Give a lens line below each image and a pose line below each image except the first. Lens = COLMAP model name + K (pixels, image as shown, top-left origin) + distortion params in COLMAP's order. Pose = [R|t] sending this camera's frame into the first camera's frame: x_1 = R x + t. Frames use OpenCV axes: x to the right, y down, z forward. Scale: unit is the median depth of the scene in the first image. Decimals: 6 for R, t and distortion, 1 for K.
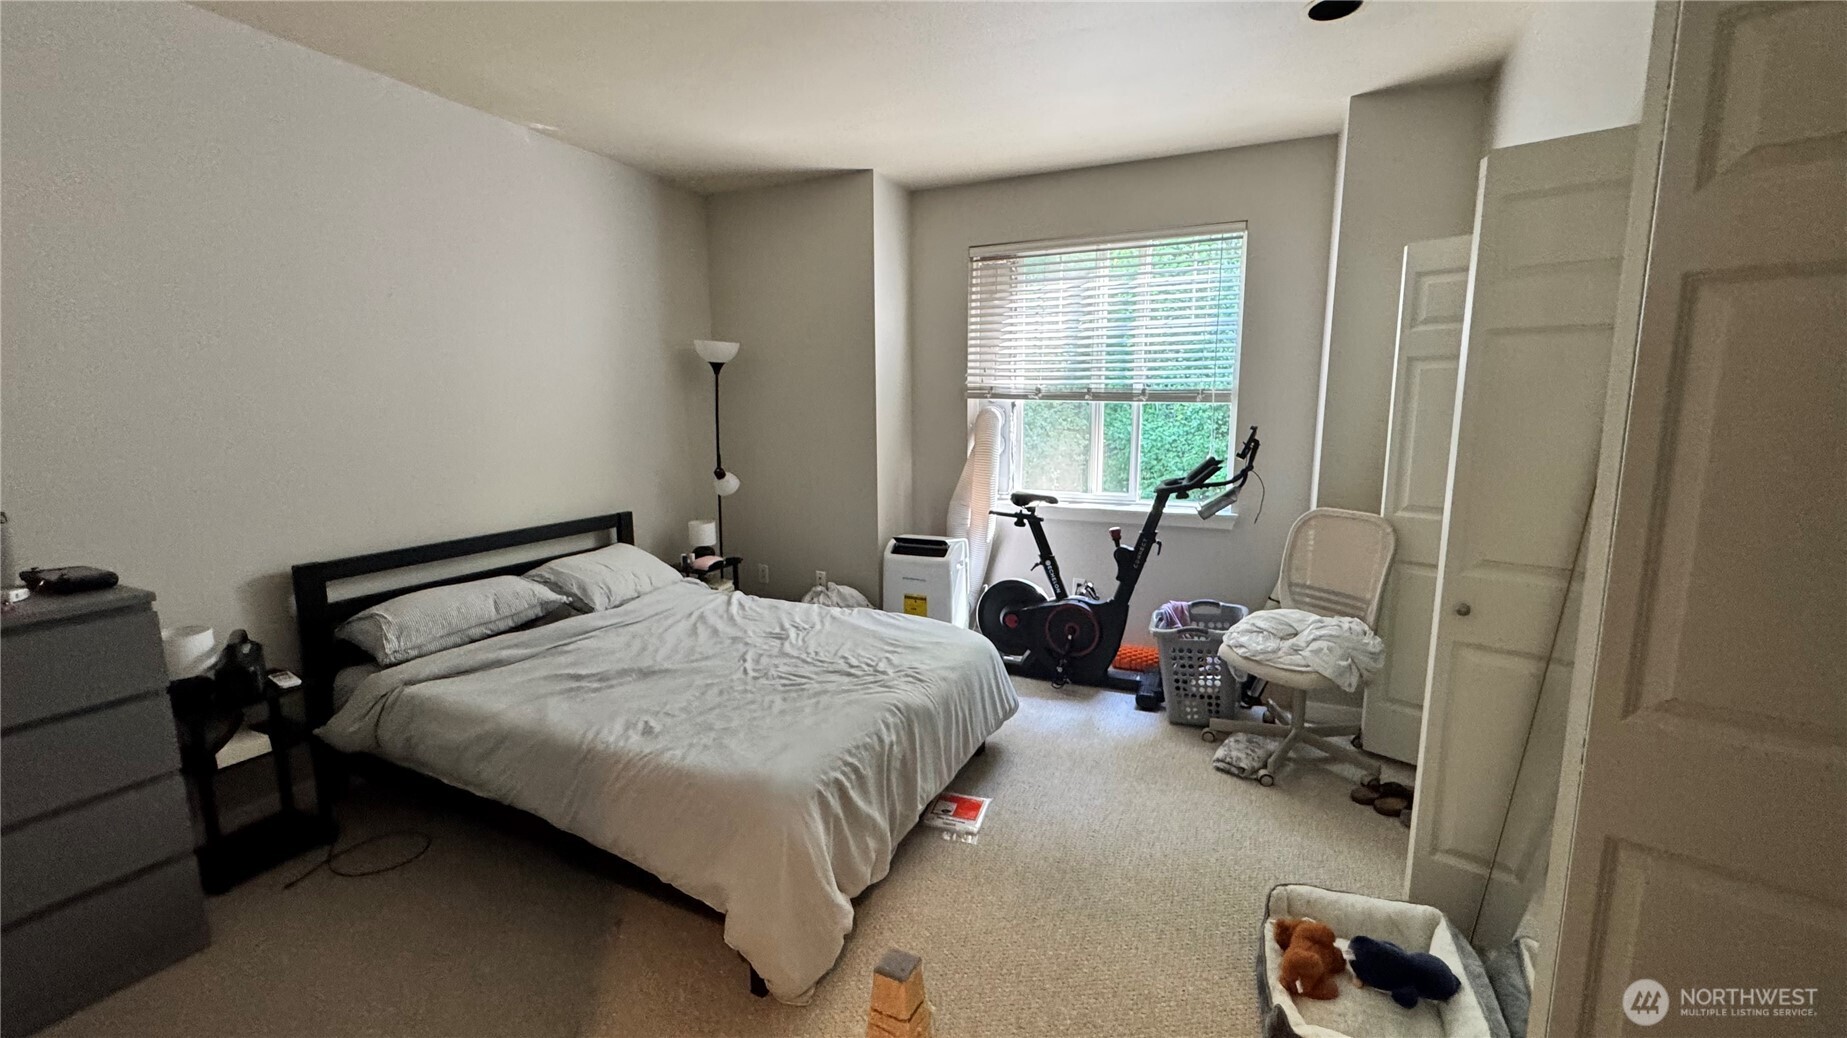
lens RADIAL K [[719.6, 0, 923.5], [0, 719.6, 519.0], [0, 0, 1]] dist [-0.038145, 0.000095]
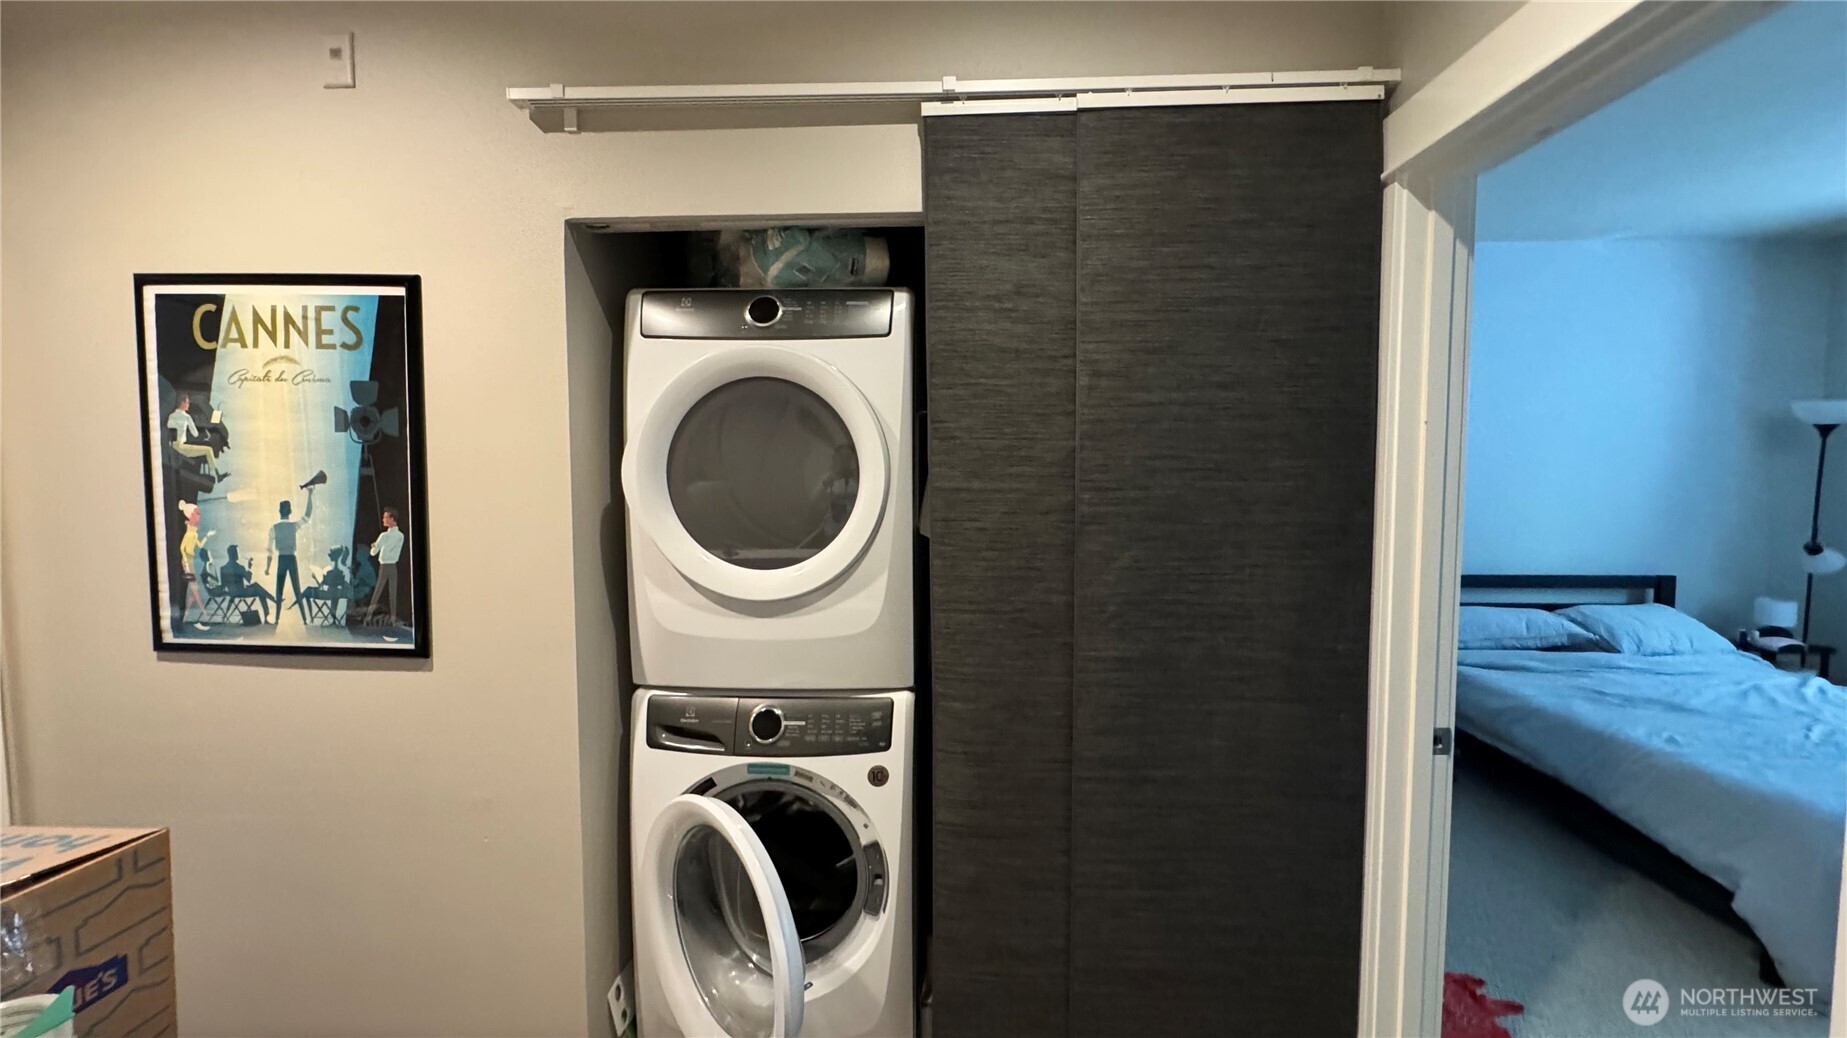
lens RADIAL K [[746.1, 0, 923.5], [0, 746.1, 519.0], [0, 0, 1]] dist [-0.000042, 0.000564]
pose [[0.384053, 0.063270, -0.921141, 0.186950], [-0.139929, 0.990114, 0.009666, 0.060182], [0.912646, 0.125182, 0.389110, -0.487815]]
